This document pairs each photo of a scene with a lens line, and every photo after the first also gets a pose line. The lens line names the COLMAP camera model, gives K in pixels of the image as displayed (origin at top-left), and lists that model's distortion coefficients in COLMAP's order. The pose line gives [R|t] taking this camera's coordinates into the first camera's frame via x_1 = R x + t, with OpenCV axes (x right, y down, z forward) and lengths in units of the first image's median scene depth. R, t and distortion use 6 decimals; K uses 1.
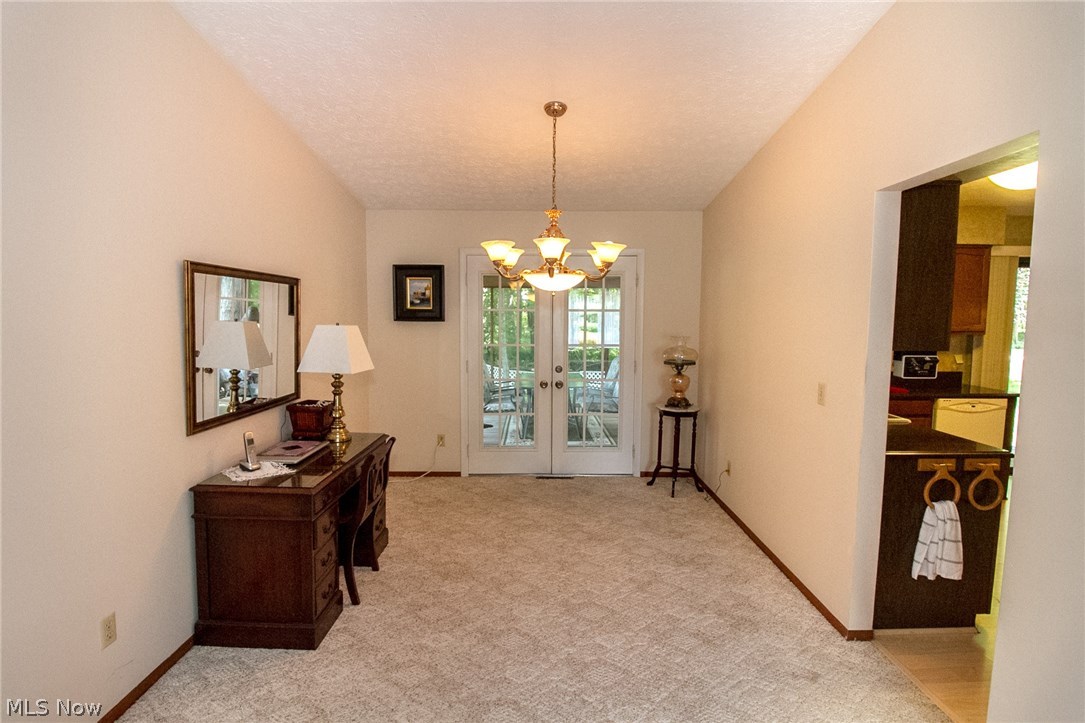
lens RADIAL K [[502.2, 0, 536.8], [0, 502.2, 365.3], [0, 0, 1]] dist [-0.006455, -0.009119]
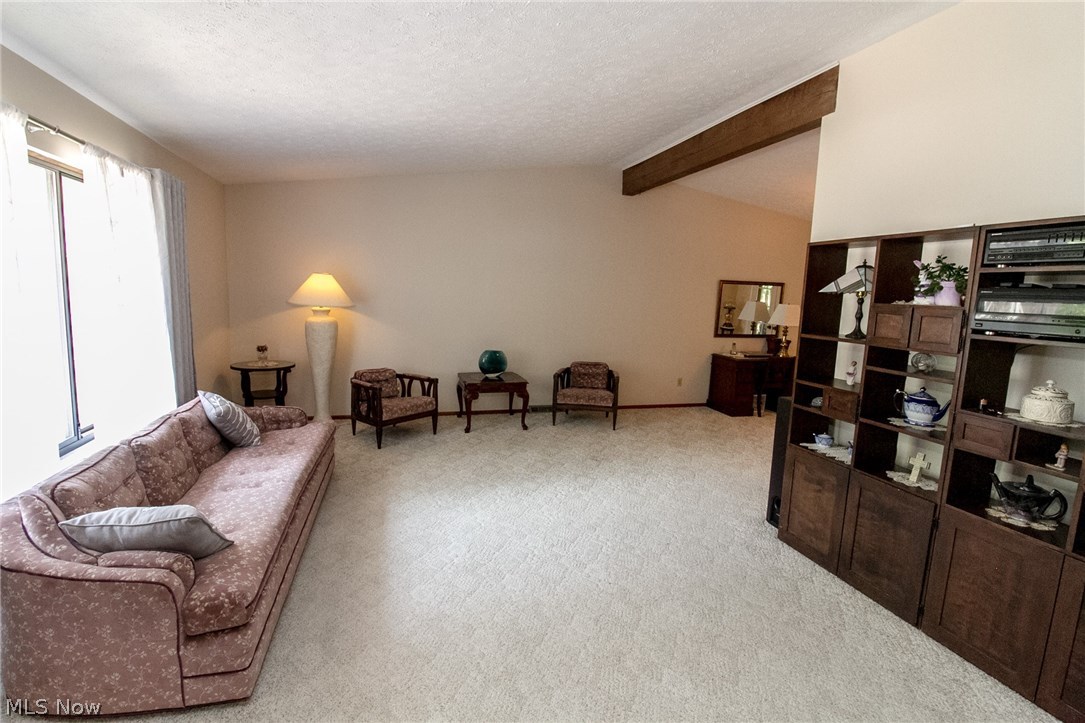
lens RADIAL K [[502.2, 0, 532.5], [0, 502.2, 361.0], [0, 0, 1]] dist [-0.006455, -0.009119]
pose [[0.280155, 0.135002, -0.950414, 1.381290], [-0.124139, 0.986843, 0.103584, 0.076318], [0.951894, 0.088964, 0.293228, -0.685206]]
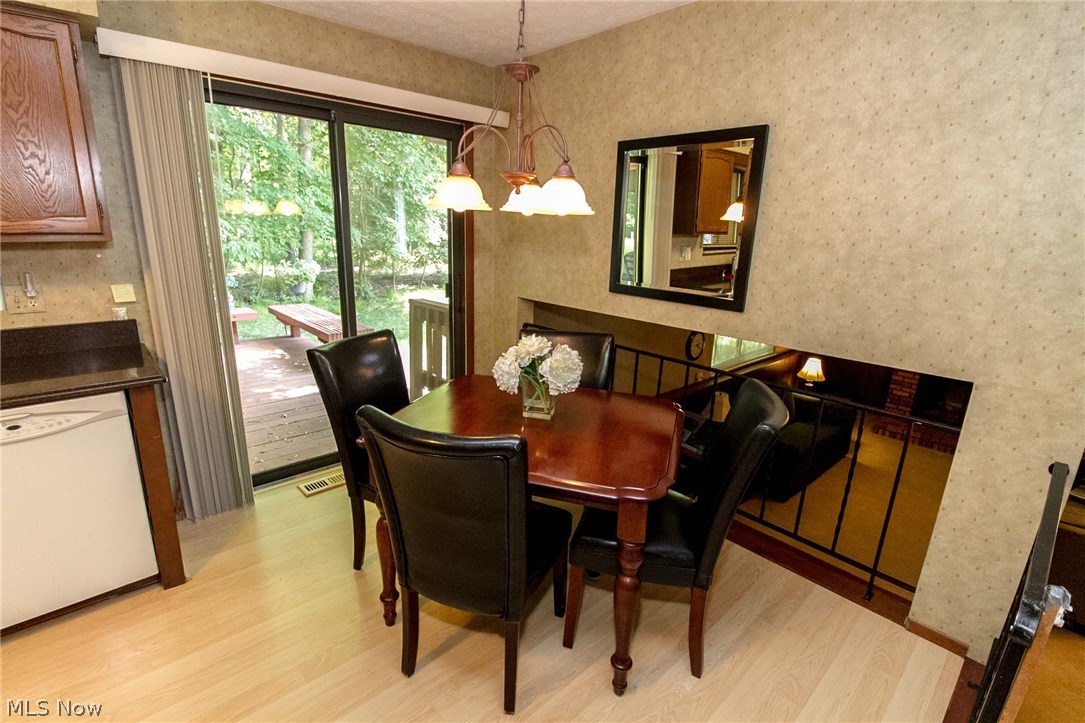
lens RADIAL K [[502.2, 0, 538.1], [0, 502.2, 364.2], [0, 0, 1]] dist [-0.006455, -0.009119]
pose [[0.731317, -0.159703, 0.663076, 1.206268], [0.041842, 0.980873, 0.190096, -0.029681], [-0.680753, -0.111276, 0.724012, 0.571824]]
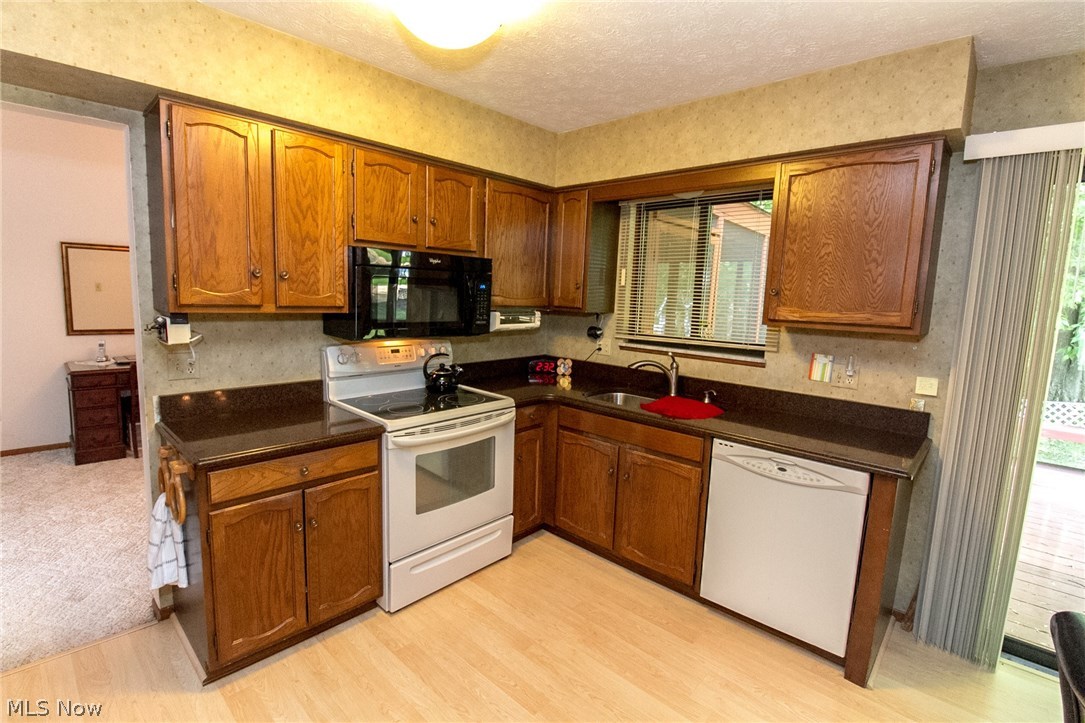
lens RADIAL K [[502.2, 0, 535.6], [0, 502.2, 359.3], [0, 0, 1]] dist [-0.006455, -0.009119]
pose [[0.728456, 0.112402, -0.675808, 1.328593], [-0.102675, 0.993220, 0.054520, -0.037982], [0.677354, 0.029673, 0.735058, 0.591668]]
